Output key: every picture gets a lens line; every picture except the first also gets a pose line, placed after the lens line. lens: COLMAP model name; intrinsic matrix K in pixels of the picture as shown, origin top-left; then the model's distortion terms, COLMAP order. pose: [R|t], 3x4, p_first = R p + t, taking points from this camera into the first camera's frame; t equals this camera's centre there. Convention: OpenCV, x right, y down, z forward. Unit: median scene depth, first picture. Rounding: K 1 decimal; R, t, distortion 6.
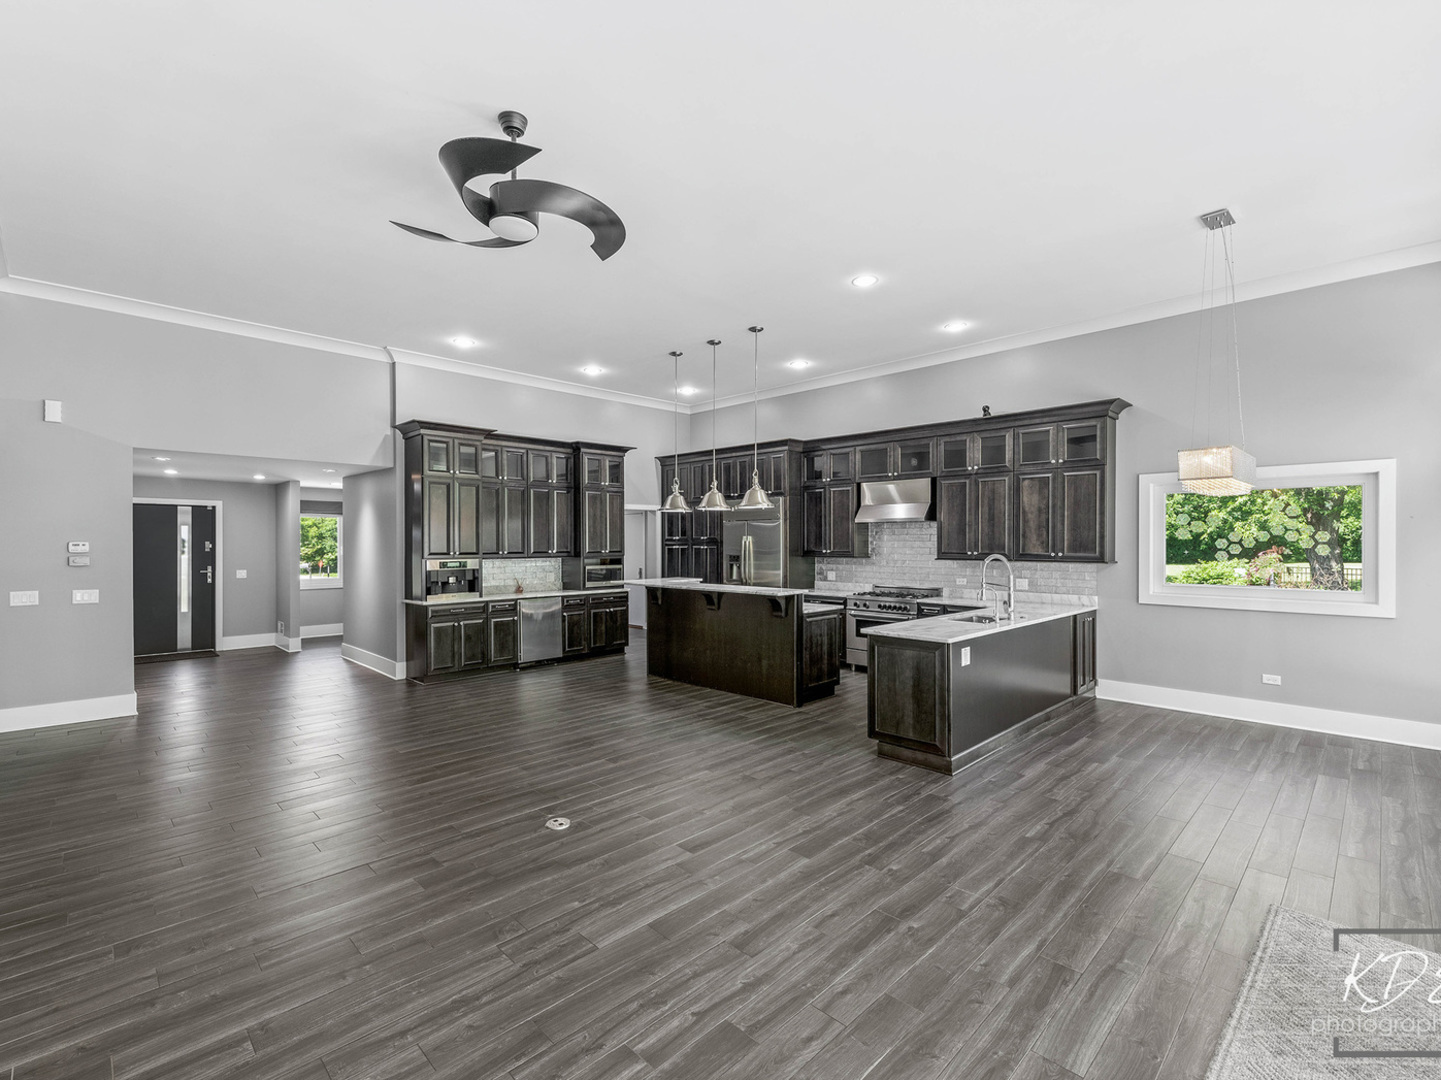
lens RADIAL K [[664.3, 0, 719.6], [0, 664.3, 544.4], [0, 0, 1]] dist [-0.001500, -0.000121]
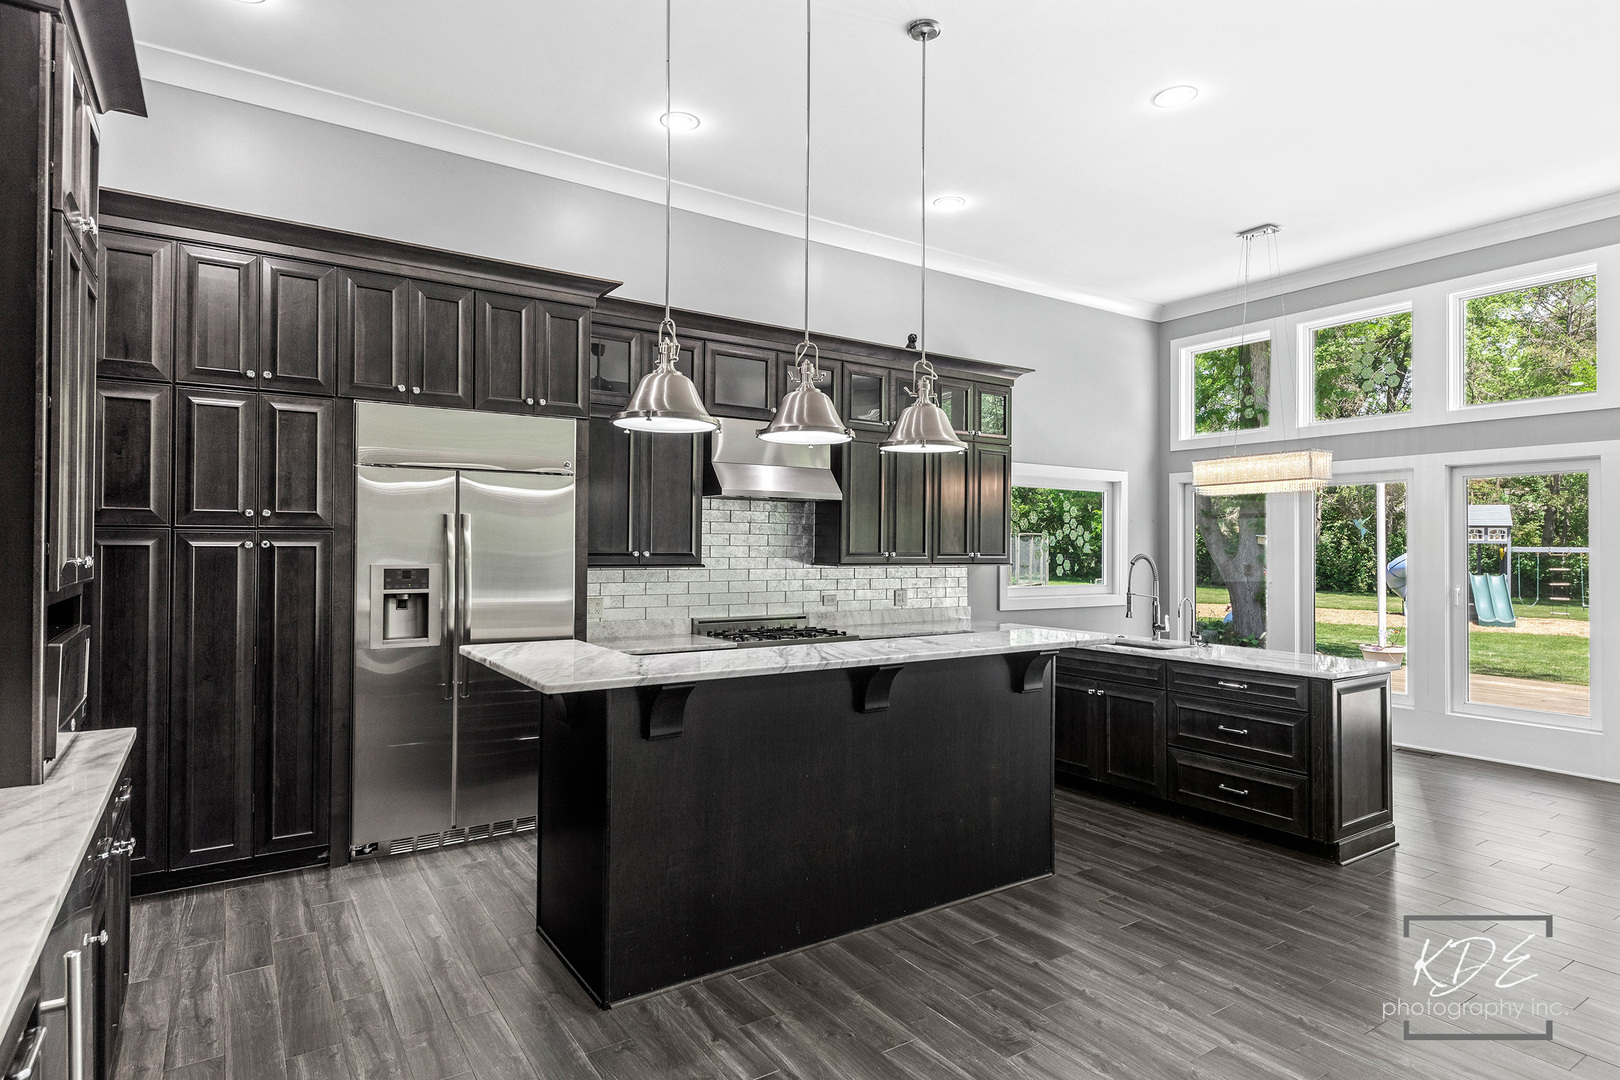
lens RADIAL K [[885.0, 0, 805.6], [0, 885.0, 545.0], [0, 0, 1]] dist [0.000233, 0.000209]
pose [[0.204412, 0.002340, 0.978882, -0.568768], [-0.004190, 0.999990, -0.001516, 0.007344], [-0.978876, -0.003791, 0.204419, 1.062061]]
